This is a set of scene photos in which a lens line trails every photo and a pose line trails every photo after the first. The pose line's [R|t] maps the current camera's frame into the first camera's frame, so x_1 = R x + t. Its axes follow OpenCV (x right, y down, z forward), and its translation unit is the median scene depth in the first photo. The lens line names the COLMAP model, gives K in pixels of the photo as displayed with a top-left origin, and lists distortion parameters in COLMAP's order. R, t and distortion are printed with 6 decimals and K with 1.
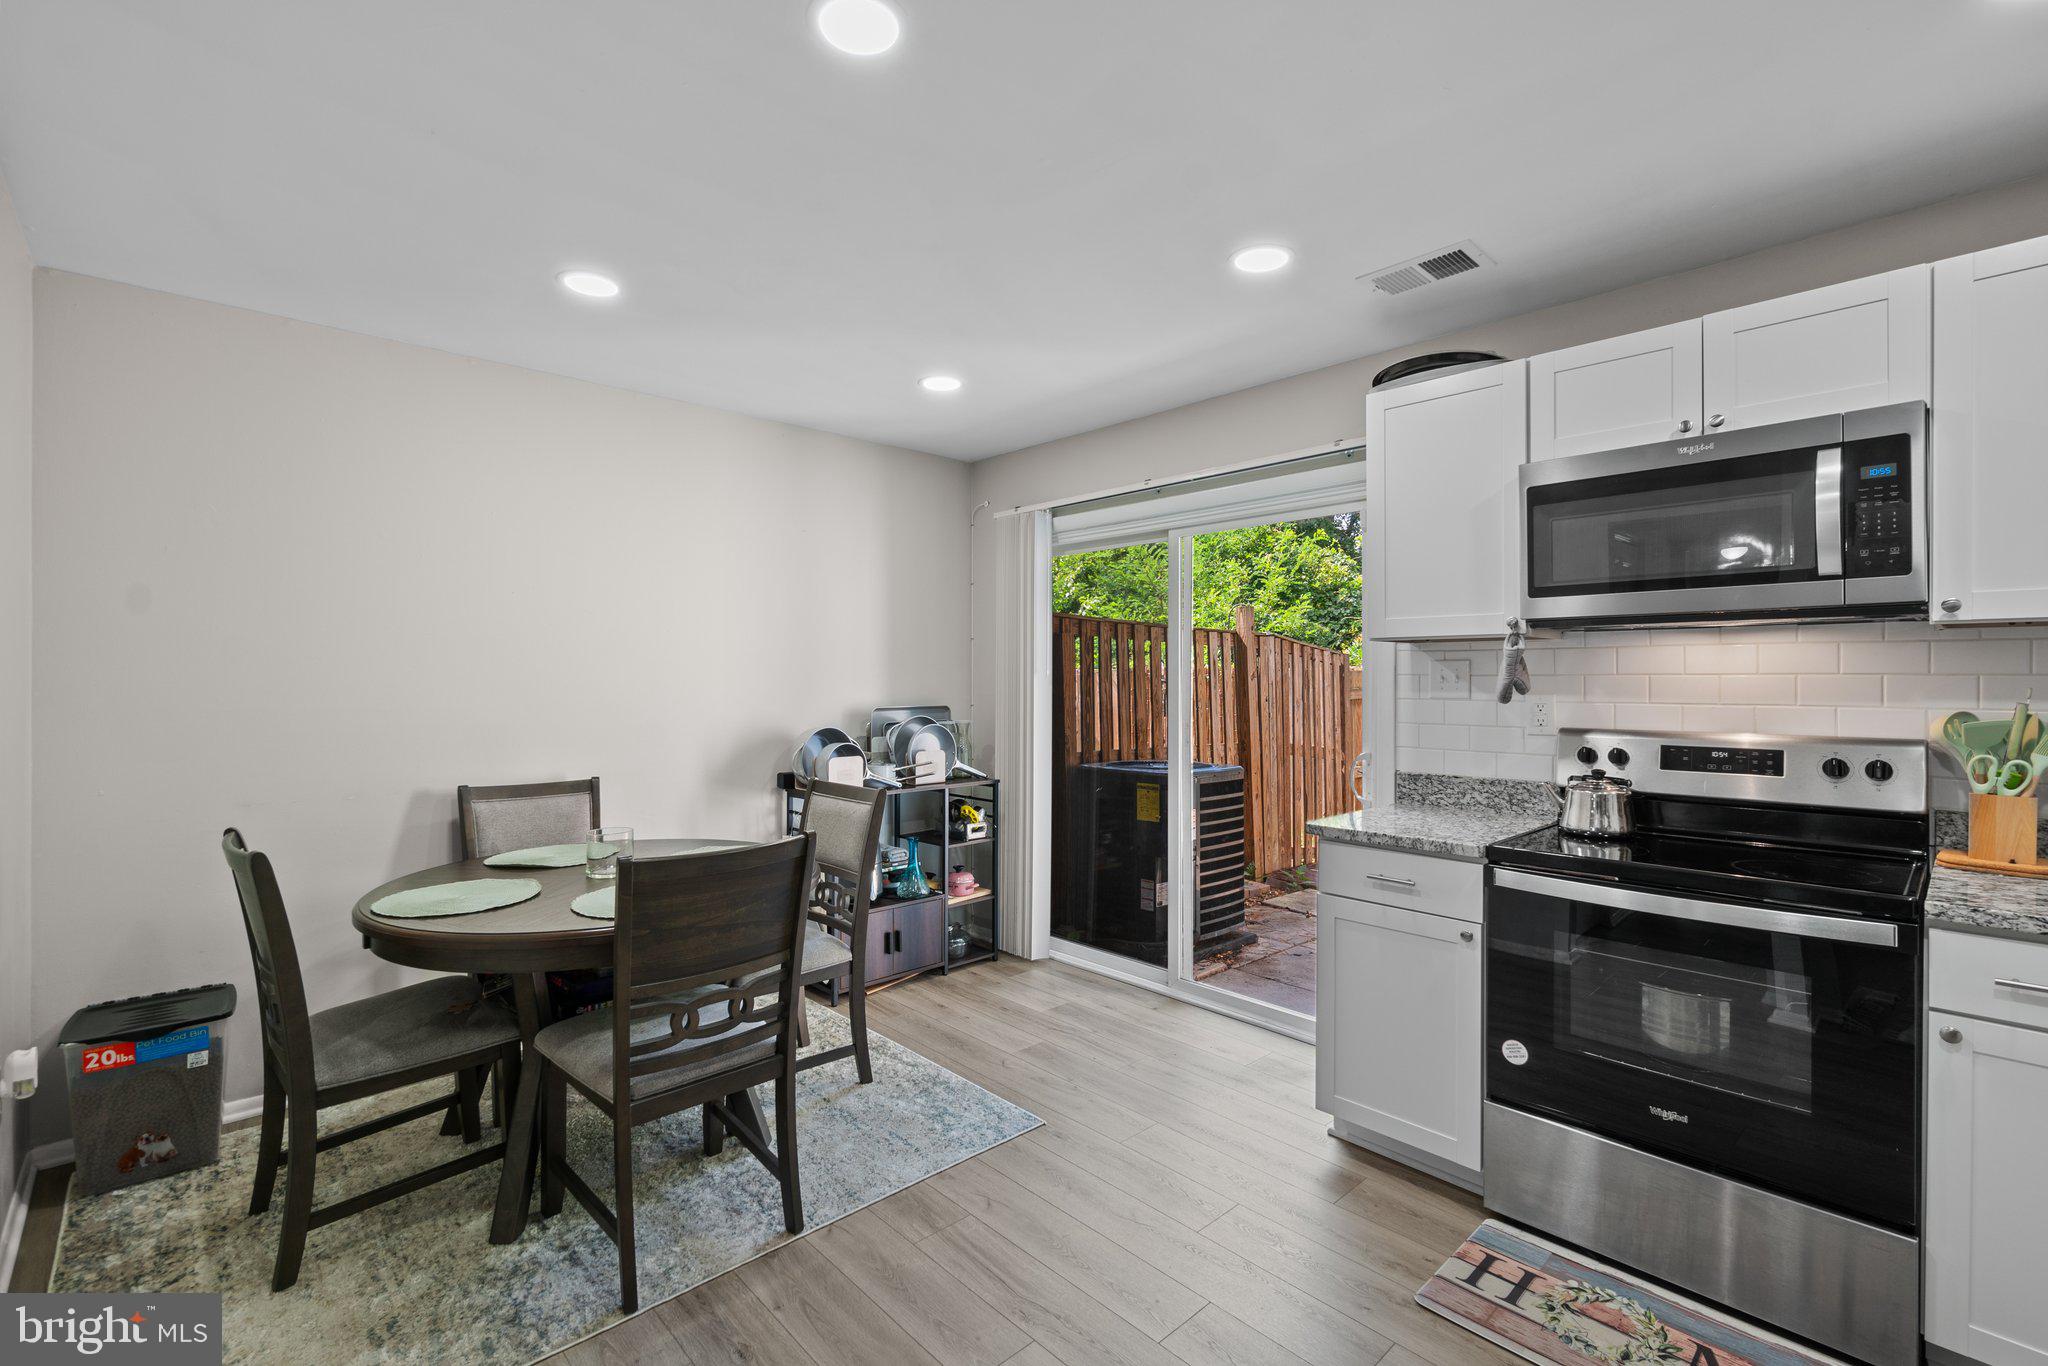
lens RADIAL K [[910.2, 0, 1018.2], [0, 910.2, 675.5], [0, 0, 1]] dist [-0.003359, 0.000017]
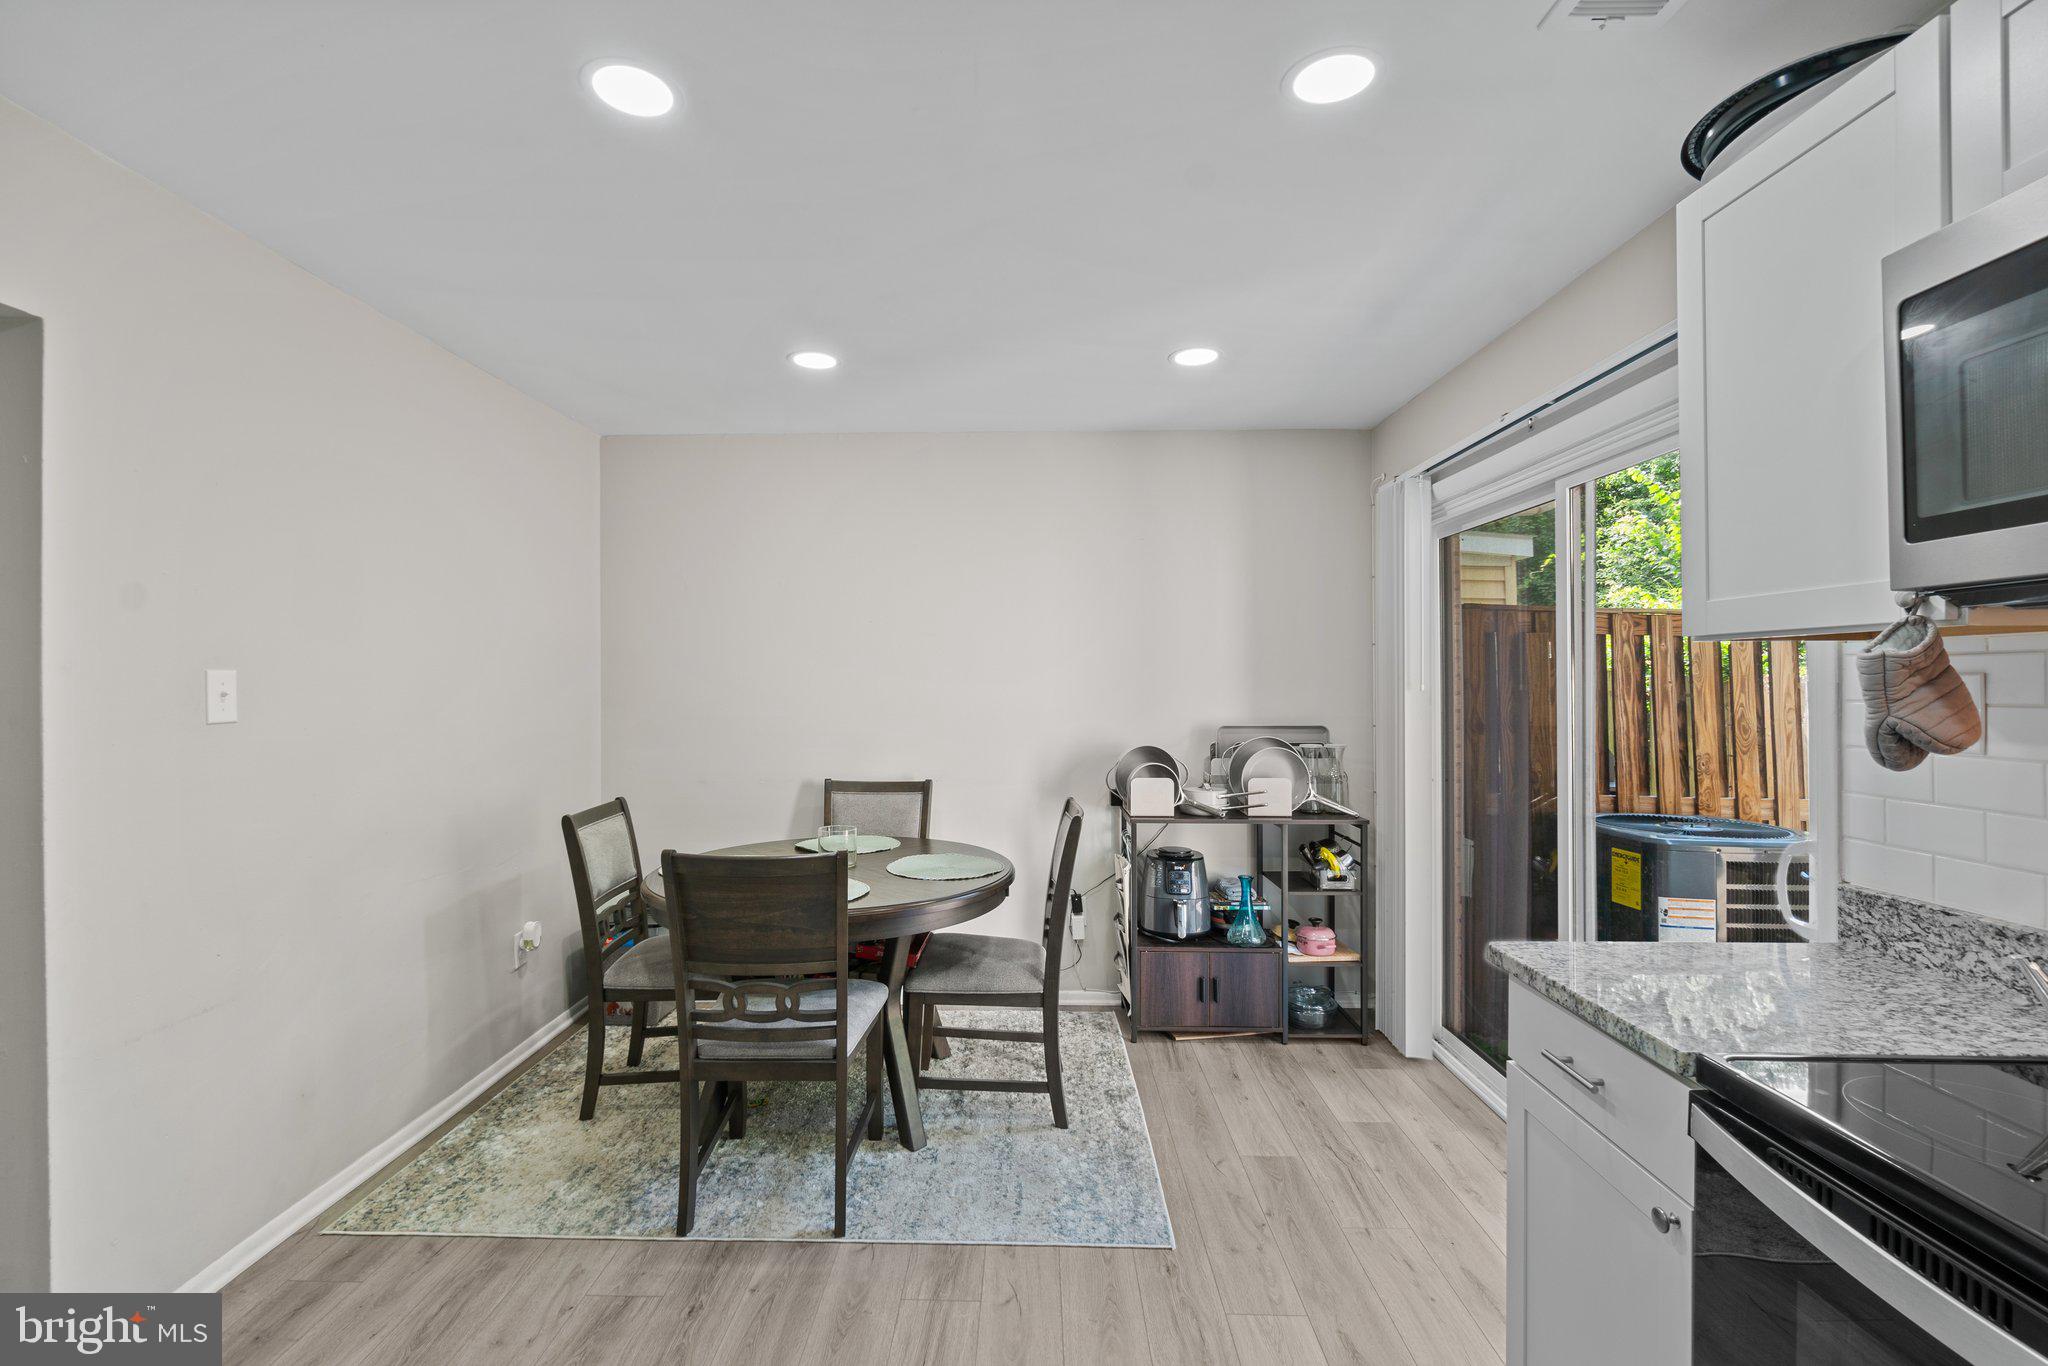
lens RADIAL K [[910.2, 0, 1008.5], [0, 910.2, 679.3], [0, 0, 1]] dist [-0.003359, 0.000017]
pose [[0.709712, -0.002944, -0.704486, 0.456048], [0.002349, 0.999996, -0.001814, -0.013403], [0.704488, -0.000368, 0.709715, 0.293552]]
